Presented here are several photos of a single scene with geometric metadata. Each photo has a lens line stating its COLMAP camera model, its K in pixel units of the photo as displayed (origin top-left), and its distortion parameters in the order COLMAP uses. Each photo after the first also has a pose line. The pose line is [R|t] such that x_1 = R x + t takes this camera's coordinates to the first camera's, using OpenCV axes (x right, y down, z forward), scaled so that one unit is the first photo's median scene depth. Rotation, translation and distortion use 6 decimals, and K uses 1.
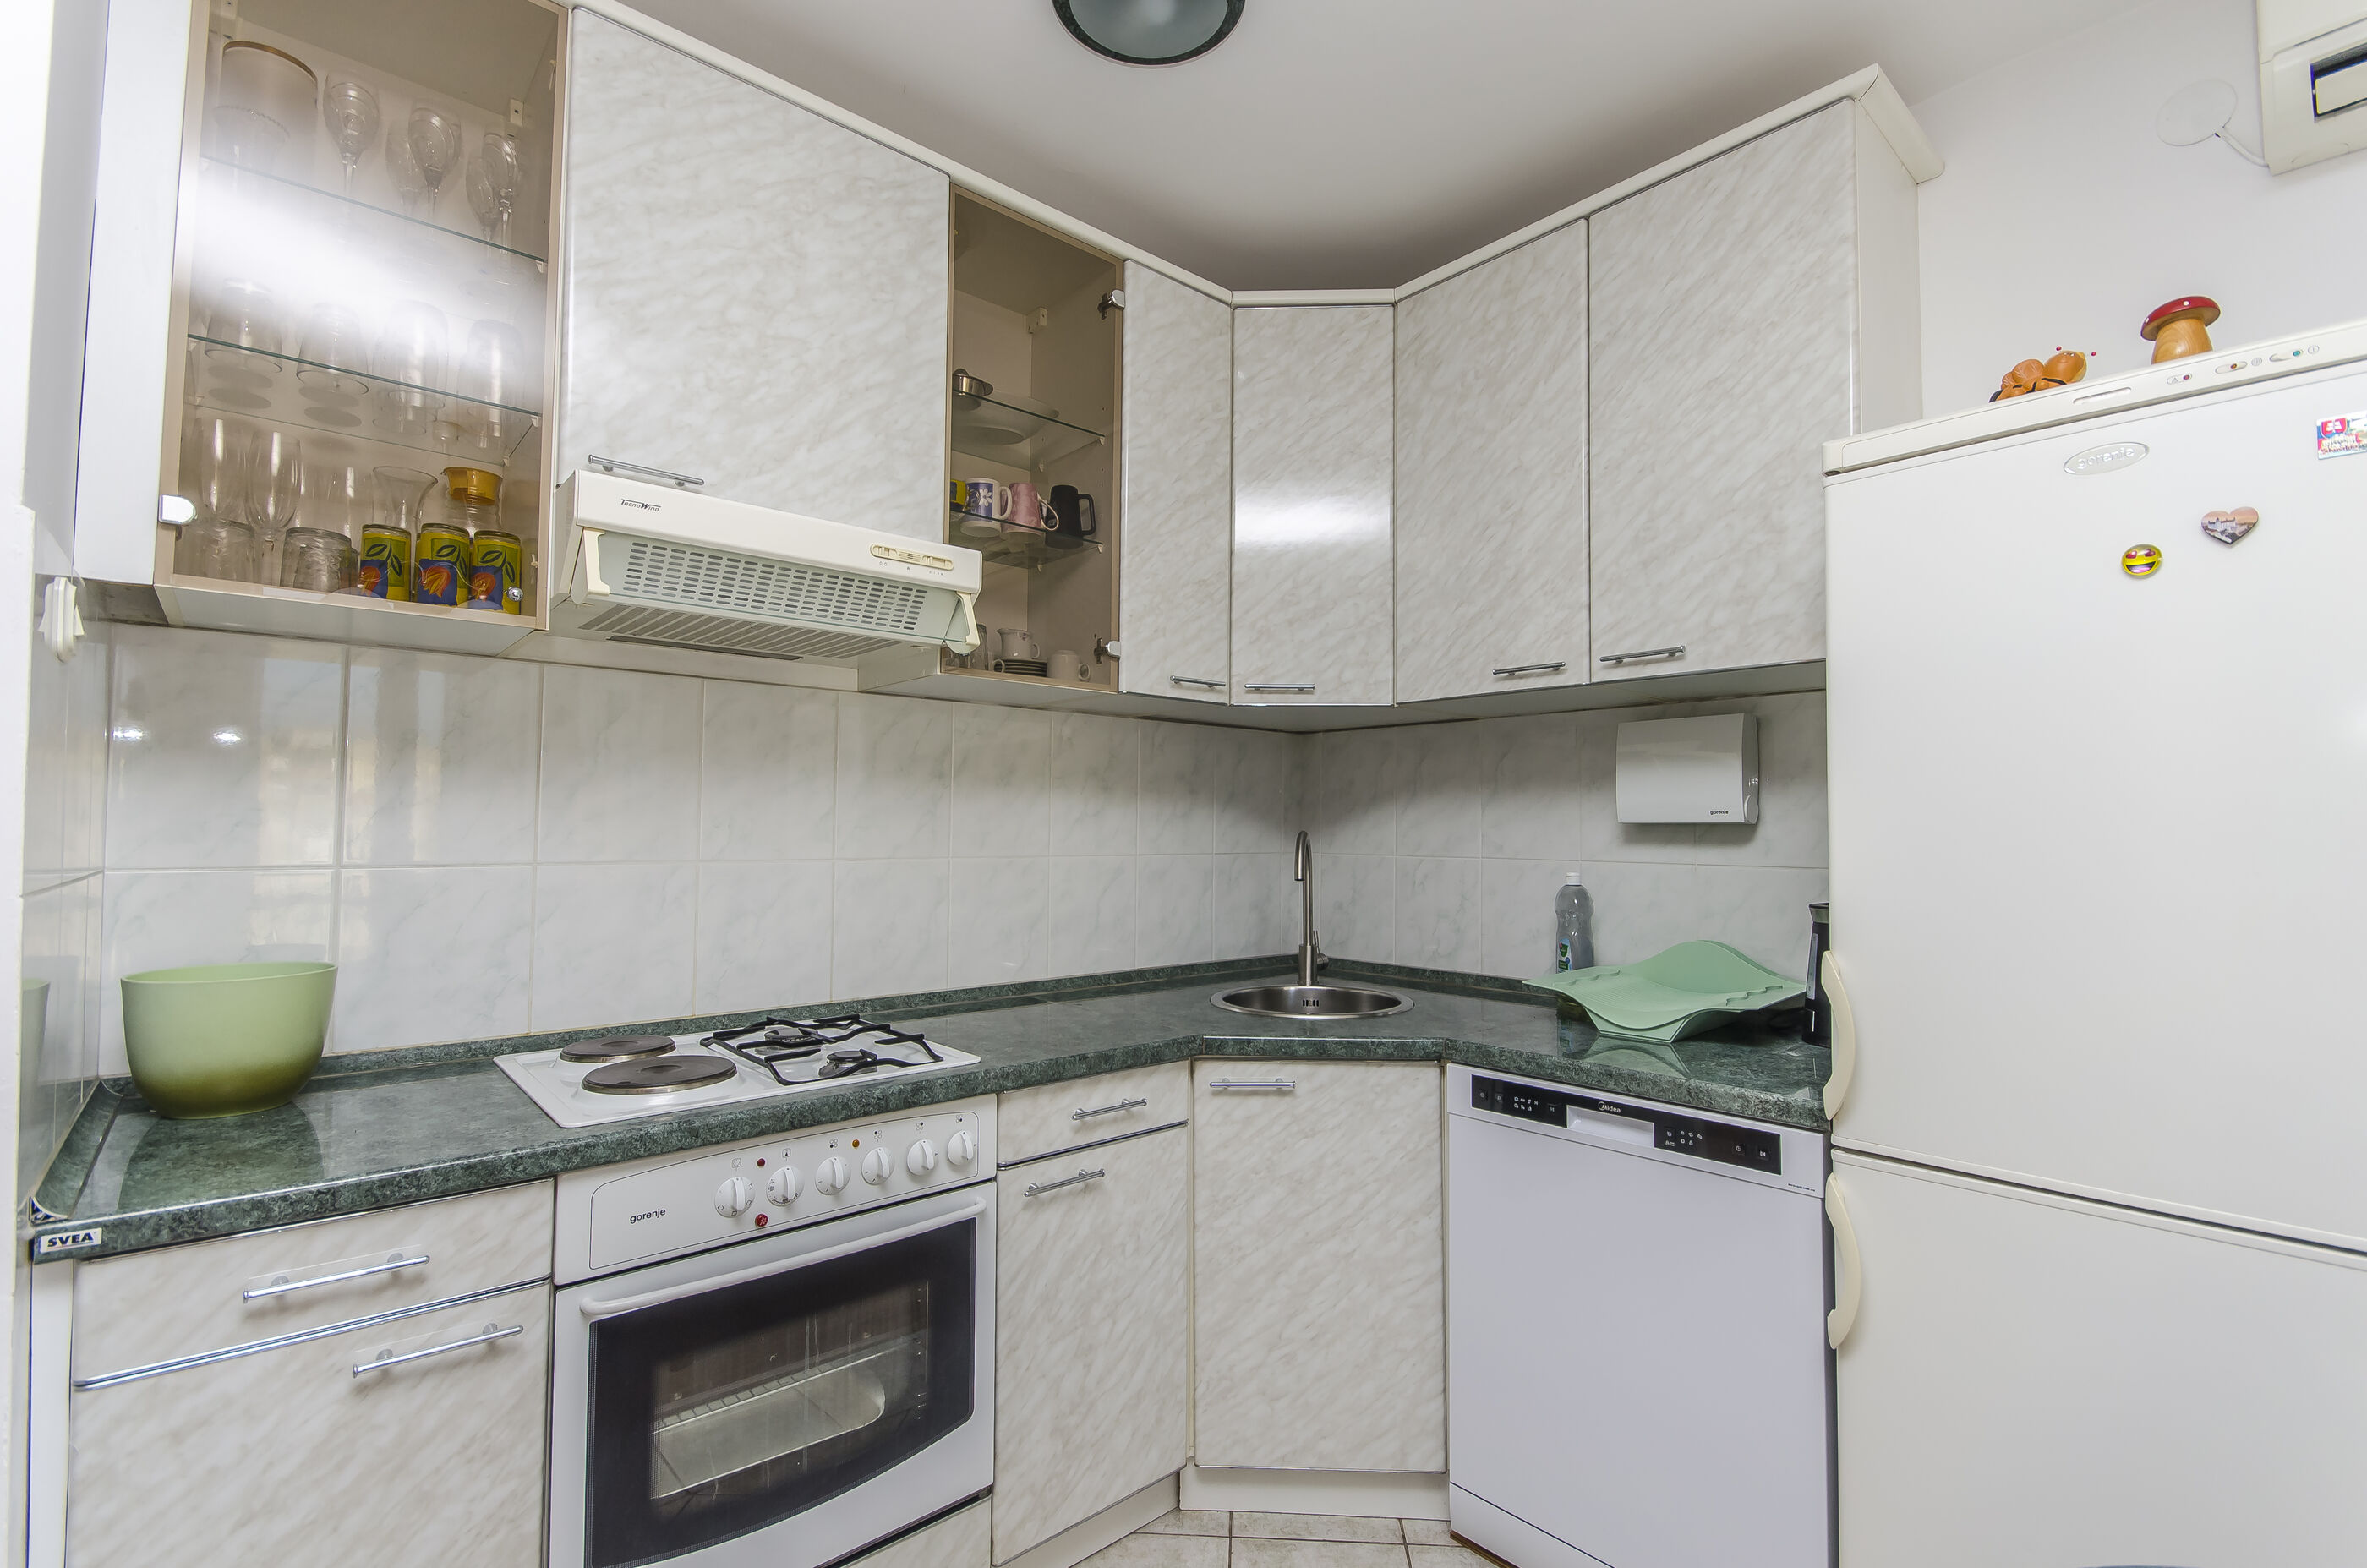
lens RADIAL K [[1070.5, 0, 1183.5], [0, 1070.5, 784.0], [0, 0, 1]] dist [-0.003364, -0.000344]
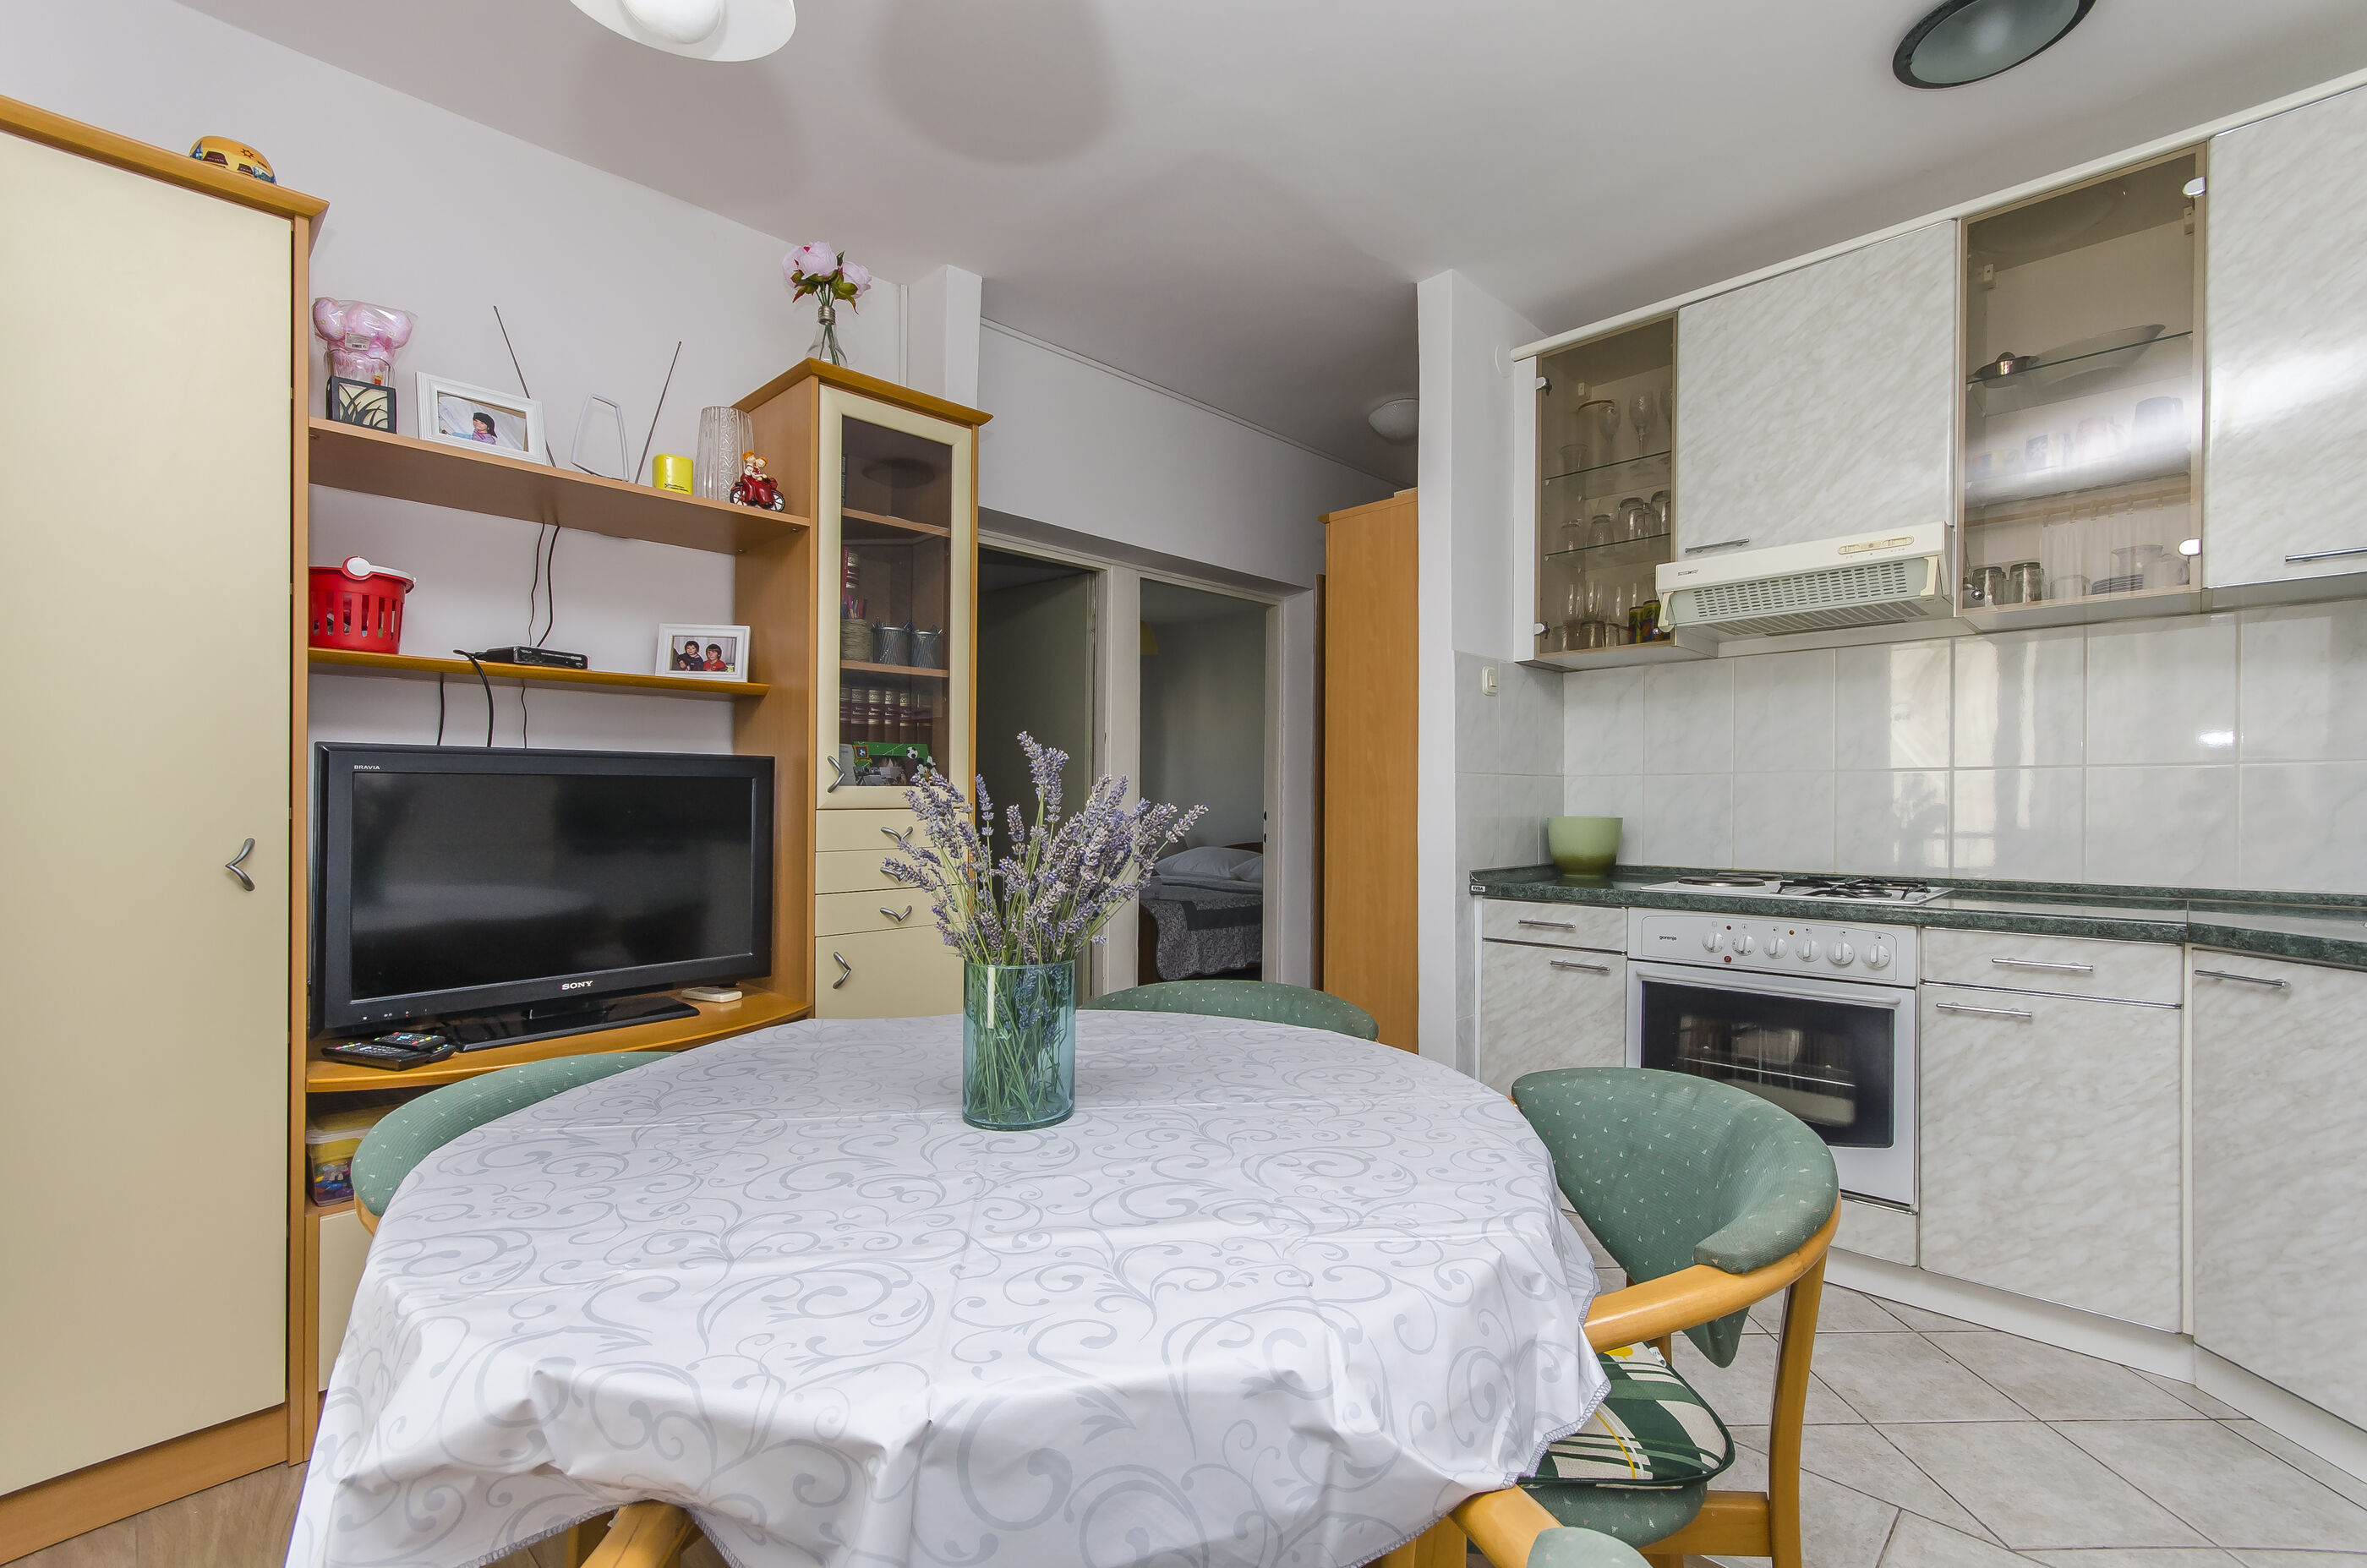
lens RADIAL K [[1036.7, 0, 1212.6], [0, 1036.7, 785.4], [0, 0, 1]] dist [0.001074, -0.000607]
pose [[0.087765, -0.028172, -0.995743, 0.931501], [0.041837, 0.998822, -0.024571, 0.091885], [0.995262, -0.039503, 0.088841, 0.001274]]
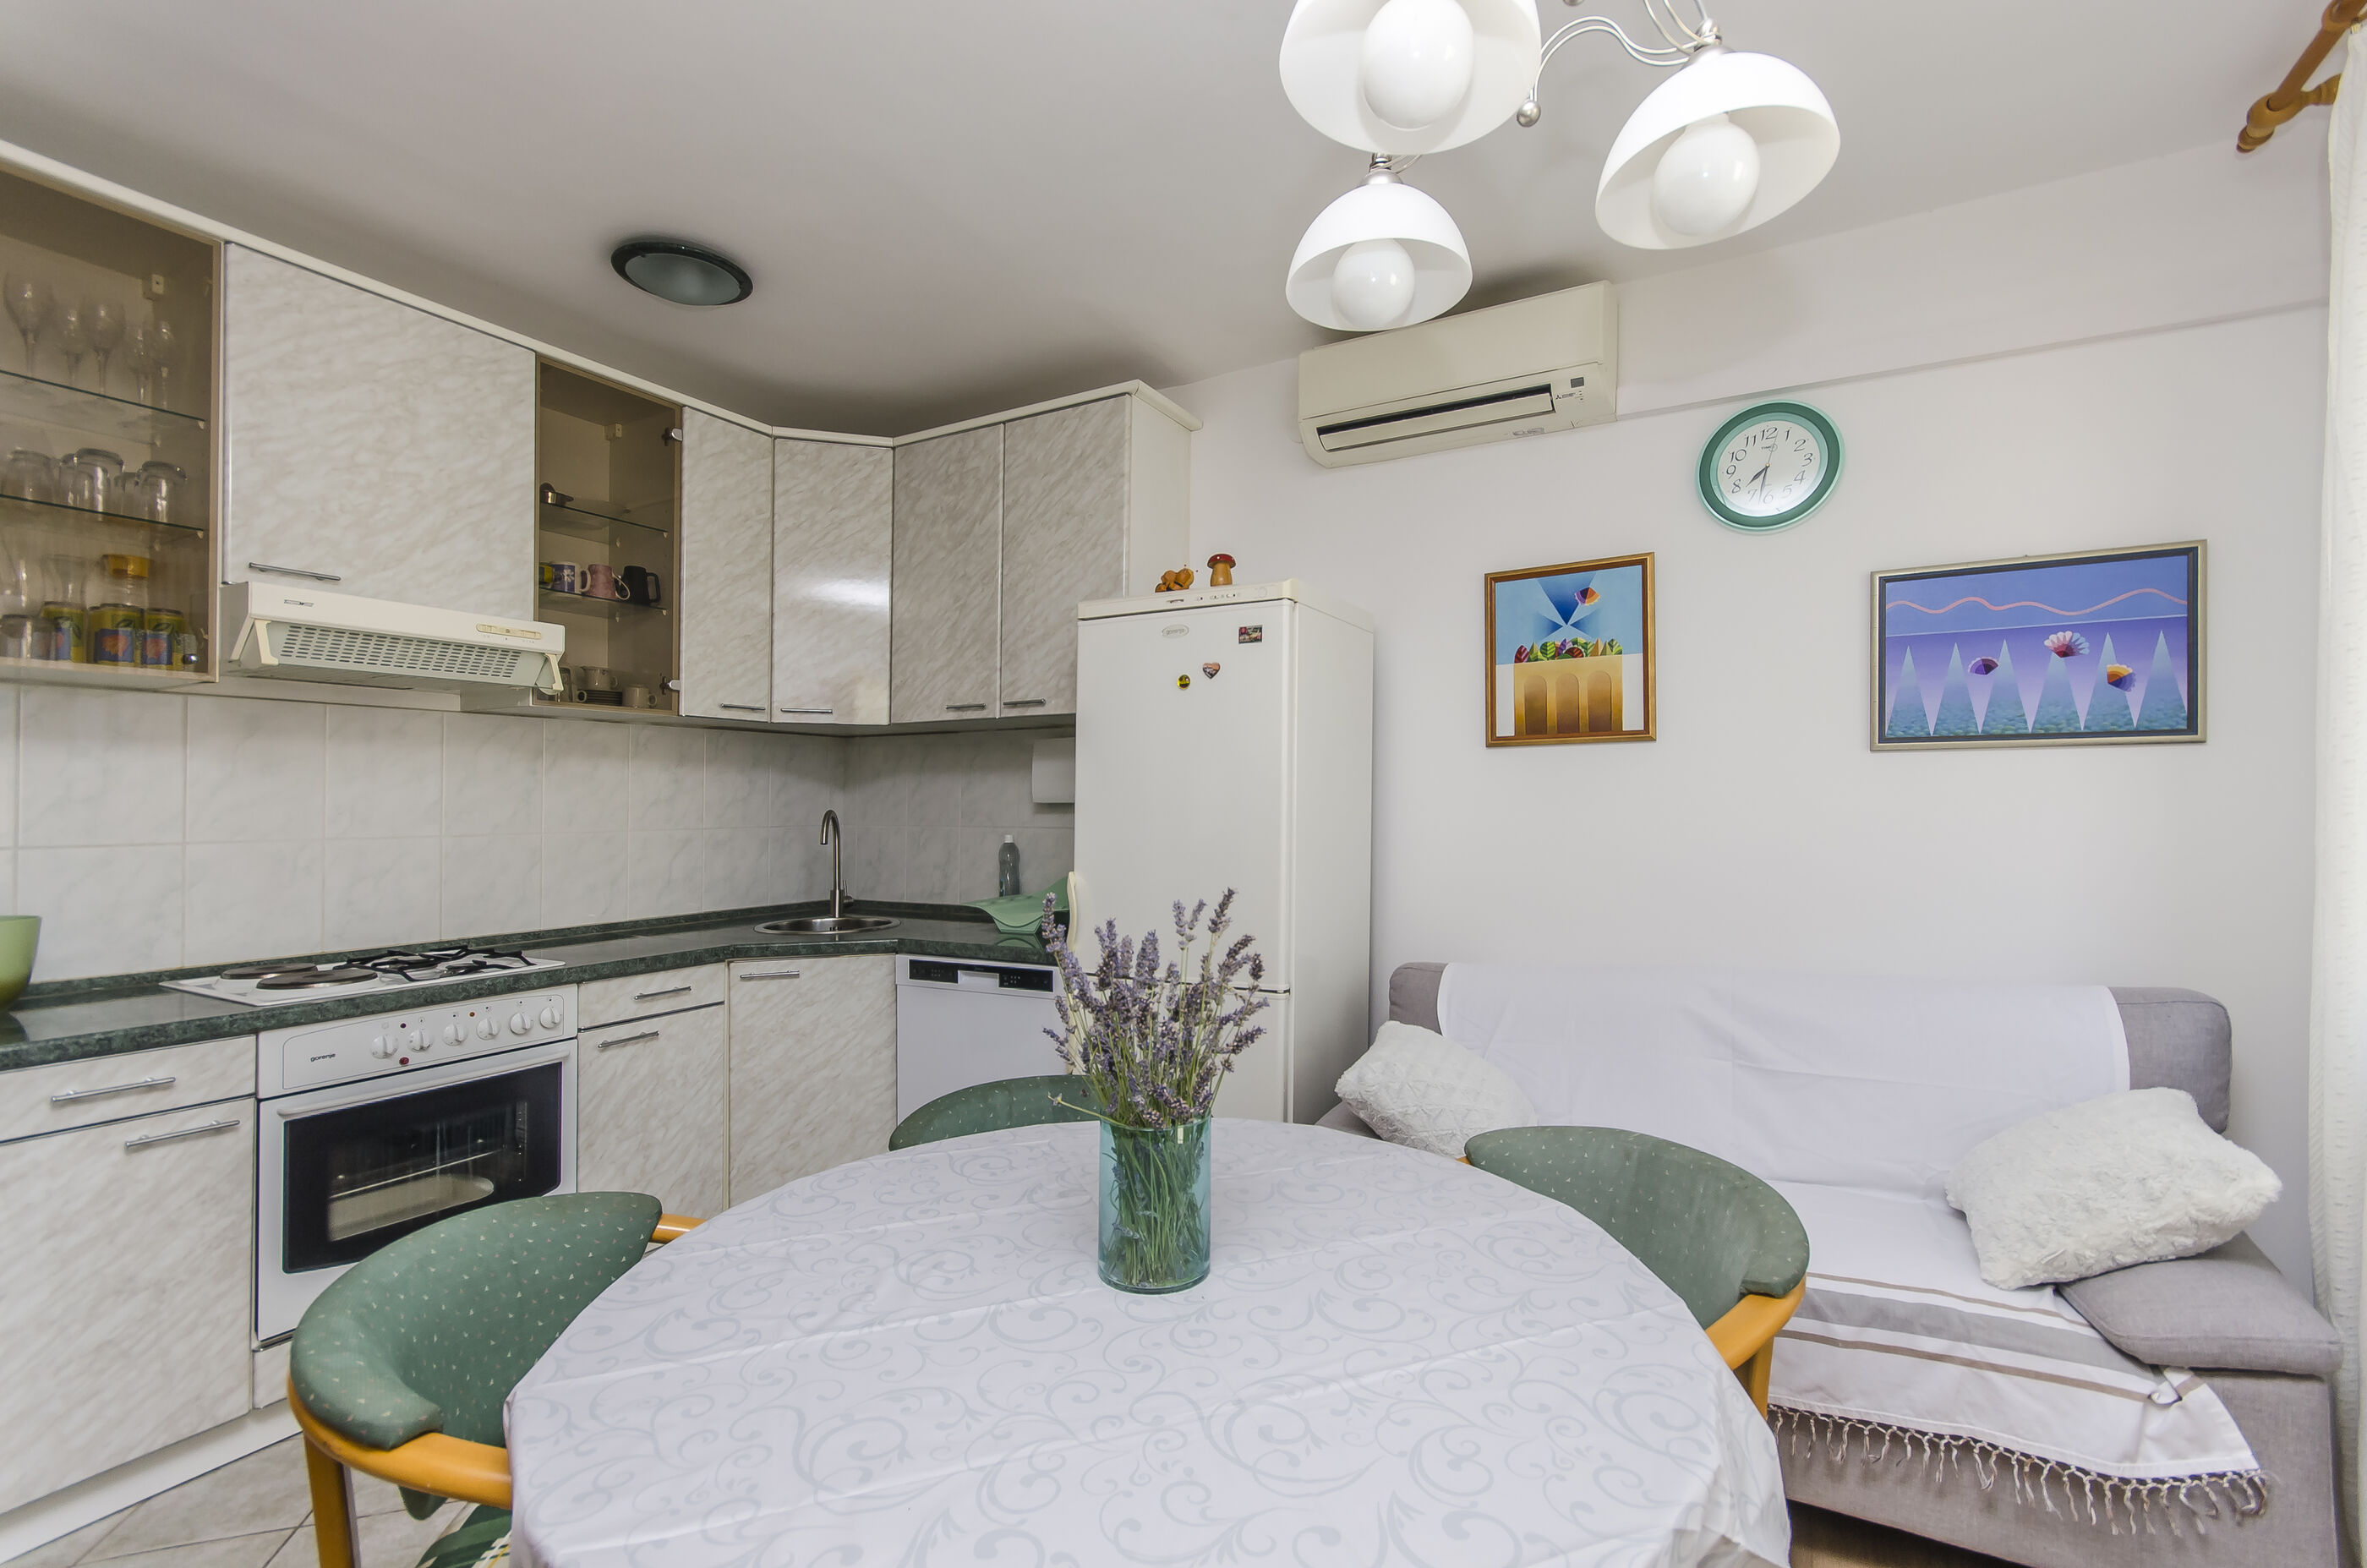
lens RADIAL K [[1036.7, 0, 1212.6], [0, 1036.7, 785.4], [0, 0, 1]] dist [0.001074, -0.000607]
pose [[0.939216, -0.003632, 0.343308, 0.154655], [-0.005855, 0.999629, 0.026592, -0.038534], [-0.343277, -0.026985, 0.938846, -0.634034]]
